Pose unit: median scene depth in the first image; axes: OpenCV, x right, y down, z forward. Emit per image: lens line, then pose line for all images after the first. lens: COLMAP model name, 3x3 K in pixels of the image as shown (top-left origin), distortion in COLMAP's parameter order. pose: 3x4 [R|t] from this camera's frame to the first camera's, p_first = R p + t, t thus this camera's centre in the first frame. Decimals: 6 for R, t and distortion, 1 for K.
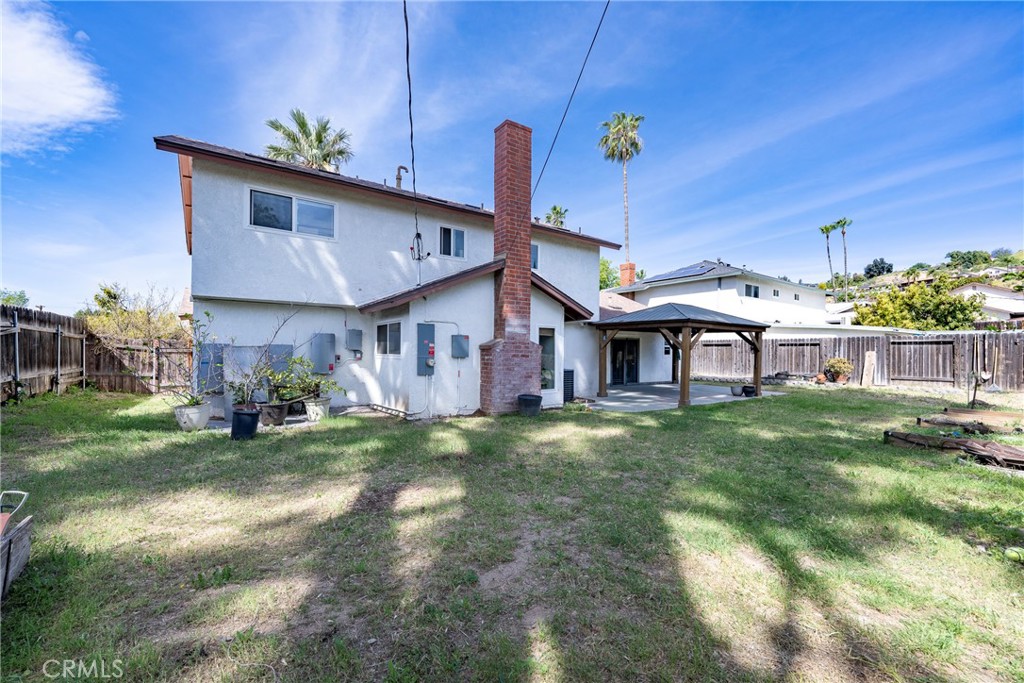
lens RADIAL K [[405.4, 0, 513.5], [0, 405.4, 347.6], [0, 0, 1]] dist [-0.000799, 0.000614]
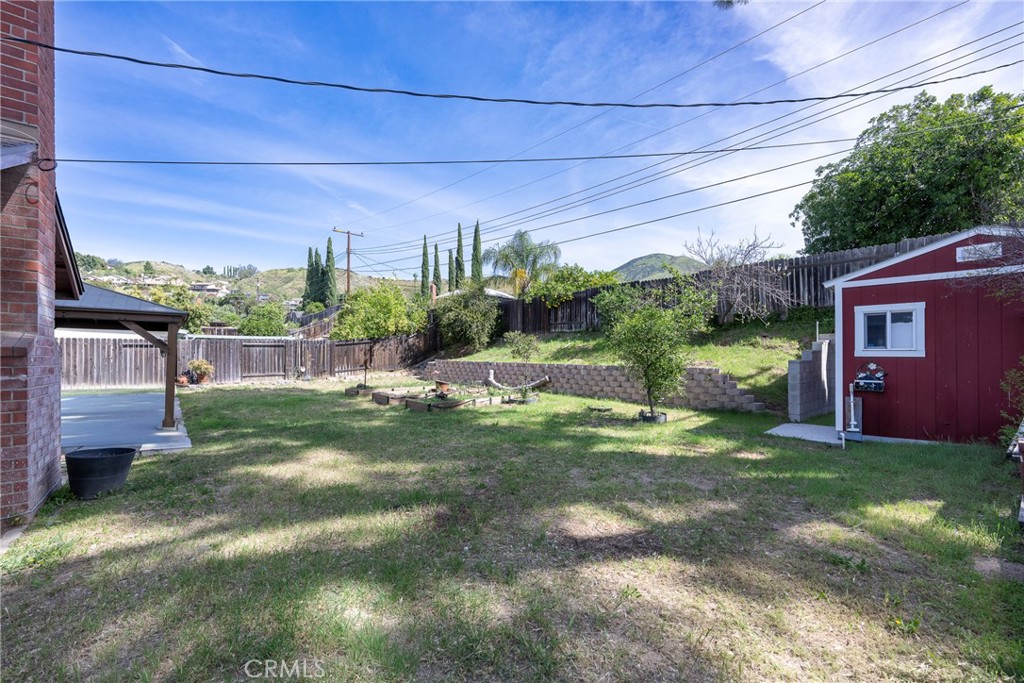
lens RADIAL K [[405.4, 0, 511.5], [0, 405.4, 346.7], [0, 0, 1]] dist [-0.000799, 0.000614]
pose [[-0.068657, 0.007641, 0.997611, -0.300657], [-0.005323, 0.999954, -0.008025, -0.003666], [-0.997626, -0.005862, -0.068613, 0.336348]]
